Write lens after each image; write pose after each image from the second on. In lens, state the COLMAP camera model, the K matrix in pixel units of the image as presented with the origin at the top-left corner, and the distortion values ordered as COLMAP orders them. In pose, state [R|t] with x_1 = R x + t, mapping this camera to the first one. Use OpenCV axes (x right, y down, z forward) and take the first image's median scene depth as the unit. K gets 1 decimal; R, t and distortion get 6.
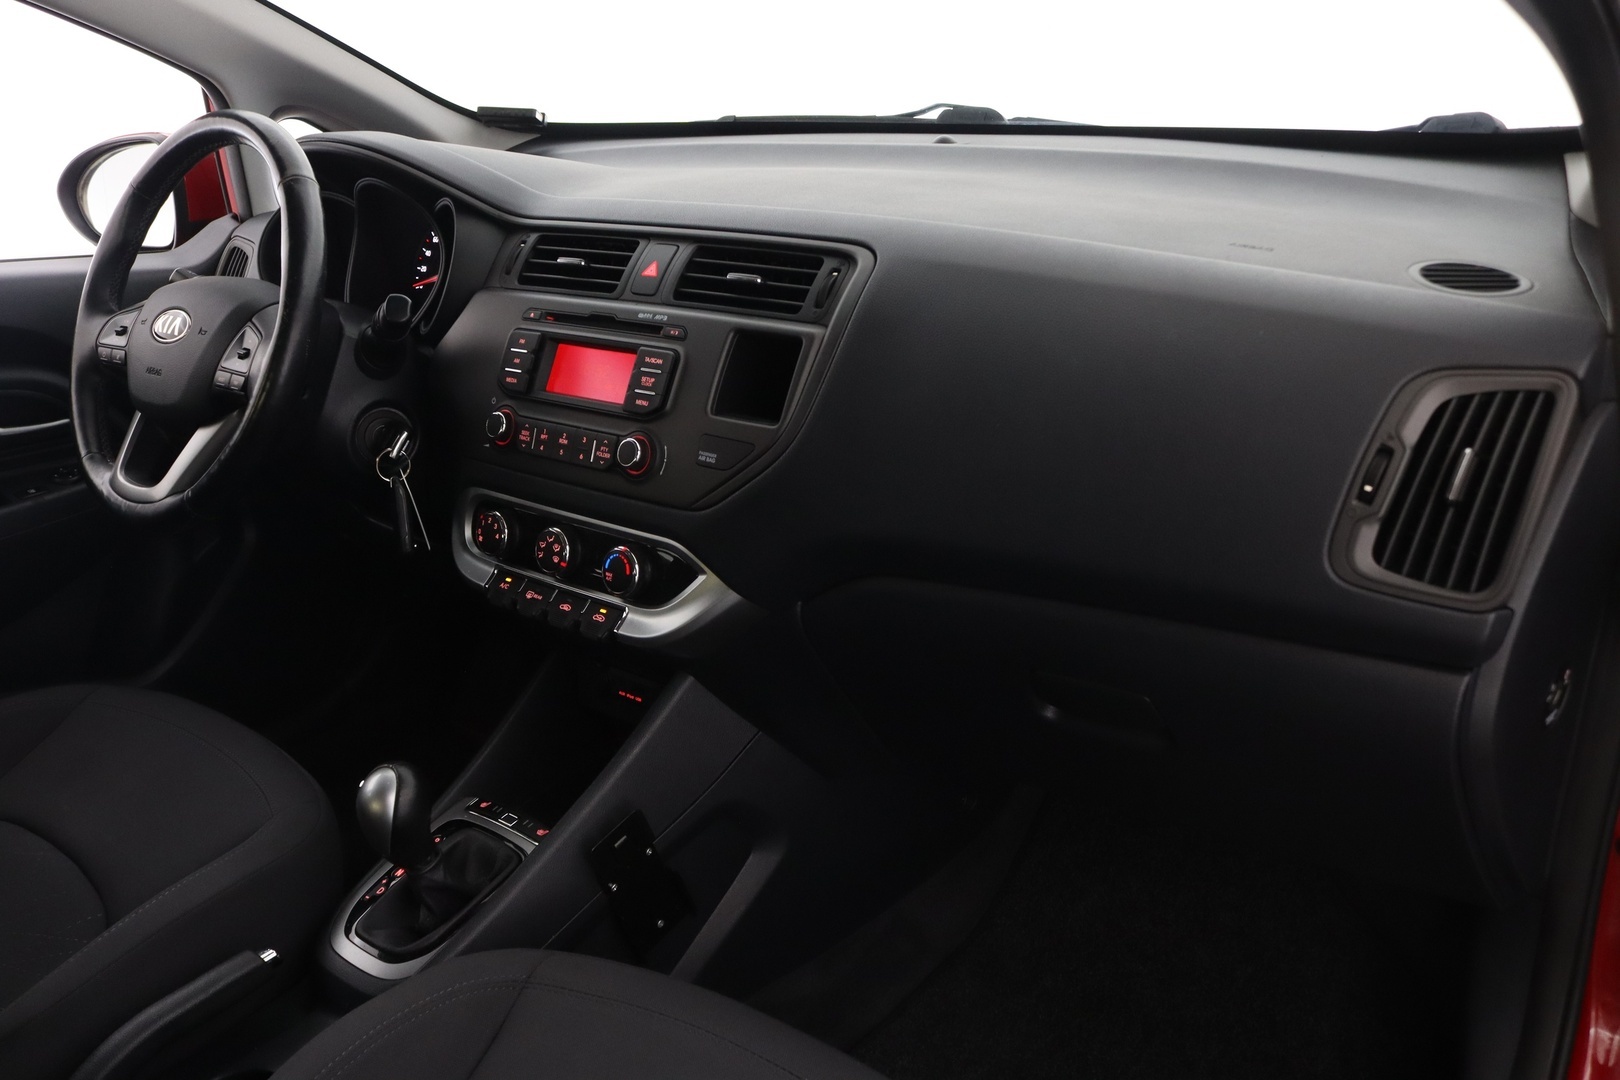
lens RADIAL K [[1314.2, 0, 807.7], [0, 1314.2, 539.4], [0, 0, 1]] dist [-0.088934, 0.008679]
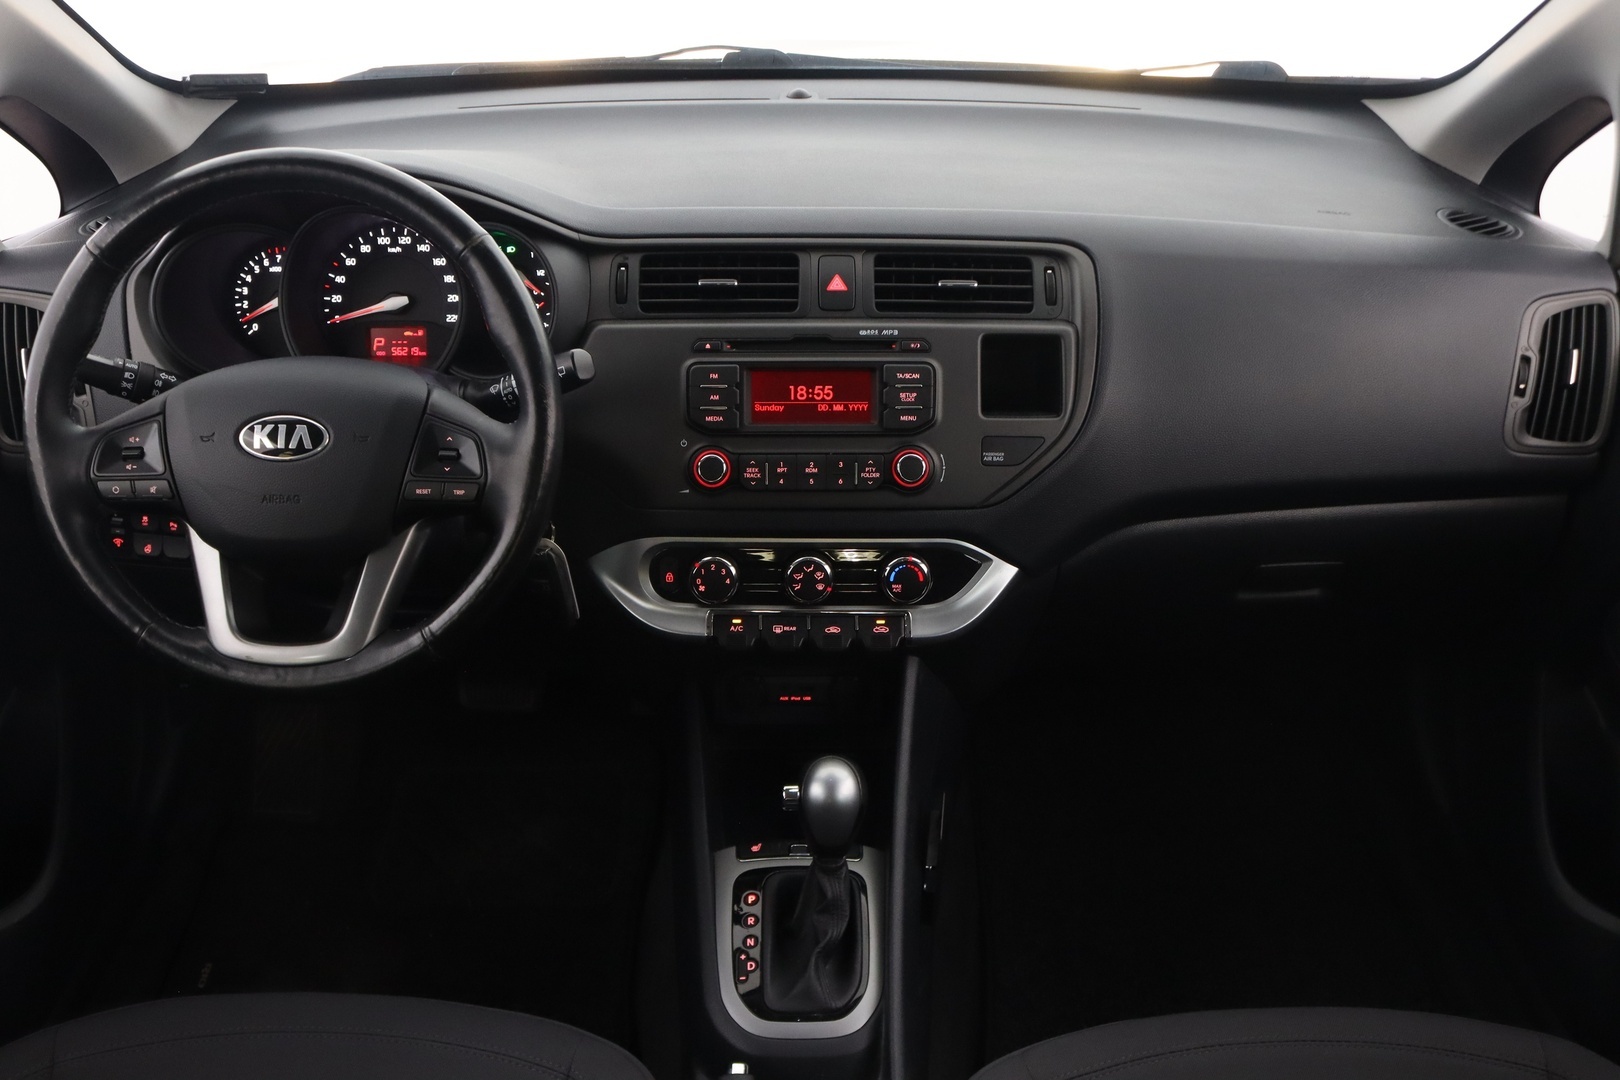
lens RADIAL K [[1379.8, 0, 799.7], [0, 1379.8, 547.9], [0, 0, 1]] dist [-0.059427, 0.008902]
pose [[0.787571, -0.254154, 0.561371, -0.805511], [0.189590, 0.966735, 0.171693, -0.201729], [-0.586334, -0.028790, 0.809558, 0.158488]]
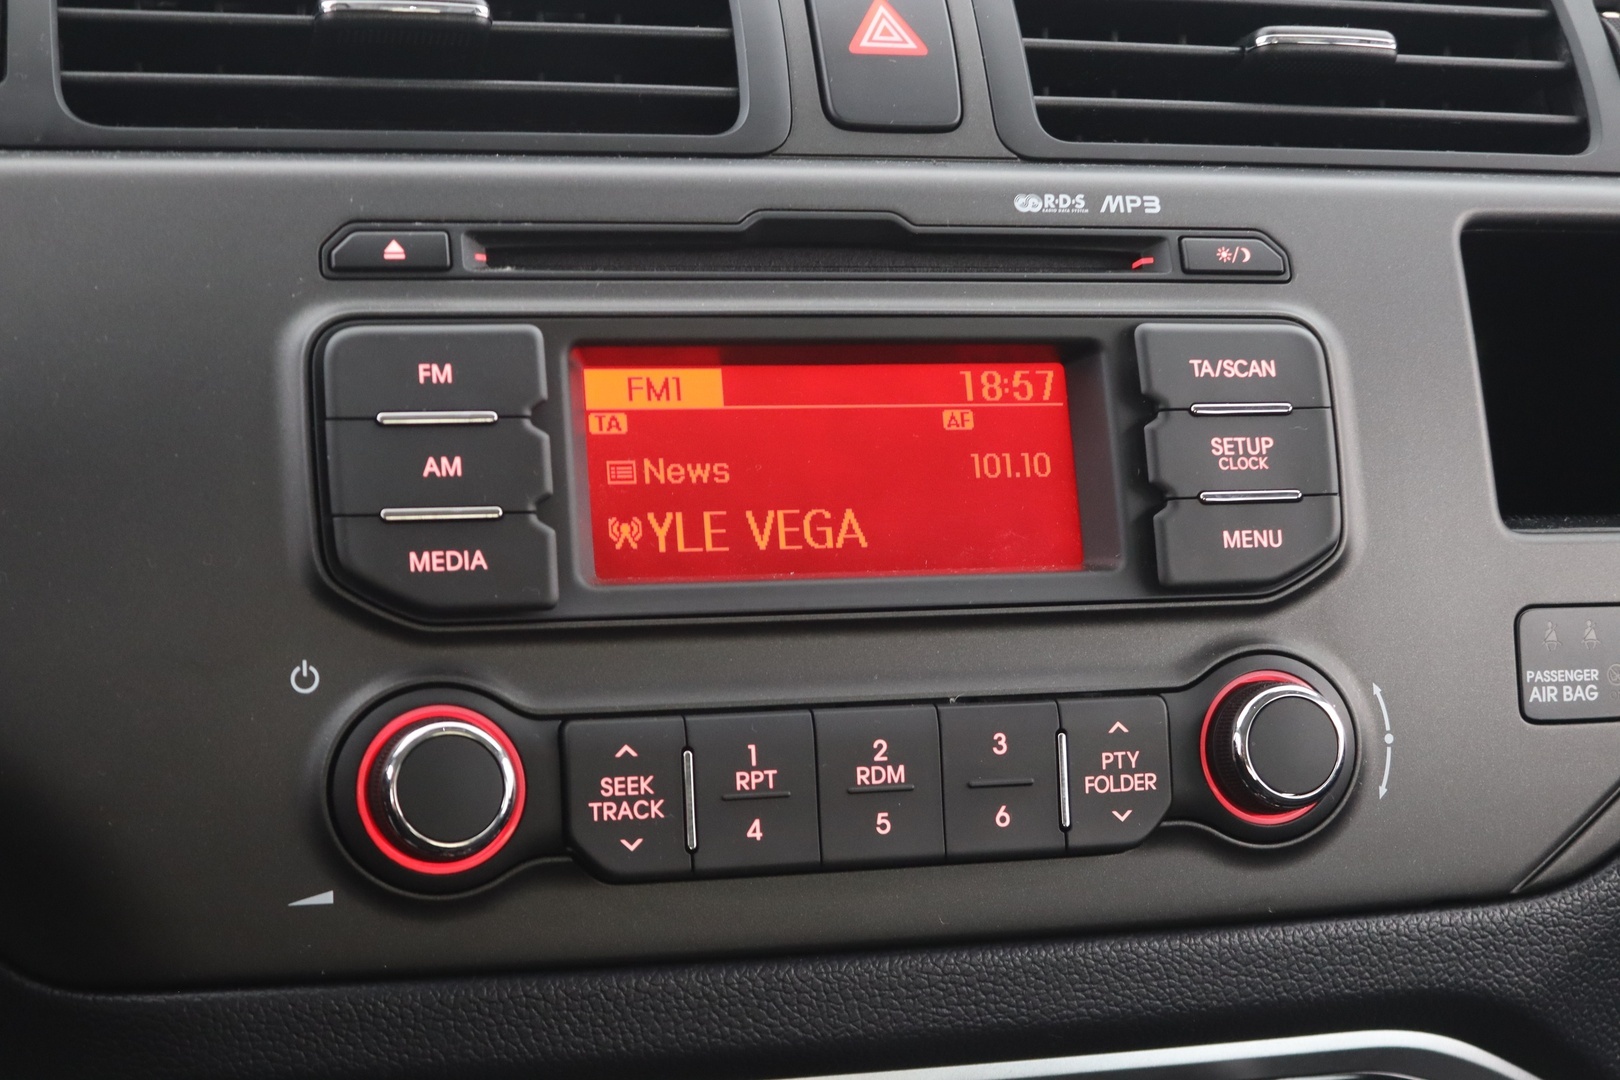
lens RADIAL K [[2594.5, 0, 816.4], [0, 2594.5, 552.3], [0, 0, 1]] dist [-0.022423, 0.000000]
pose [[0.588683, -0.160793, 0.792211, -0.549191], [0.209098, 0.976953, 0.042911, -0.135689], [-0.780852, 0.140389, 0.608737, 0.738971]]
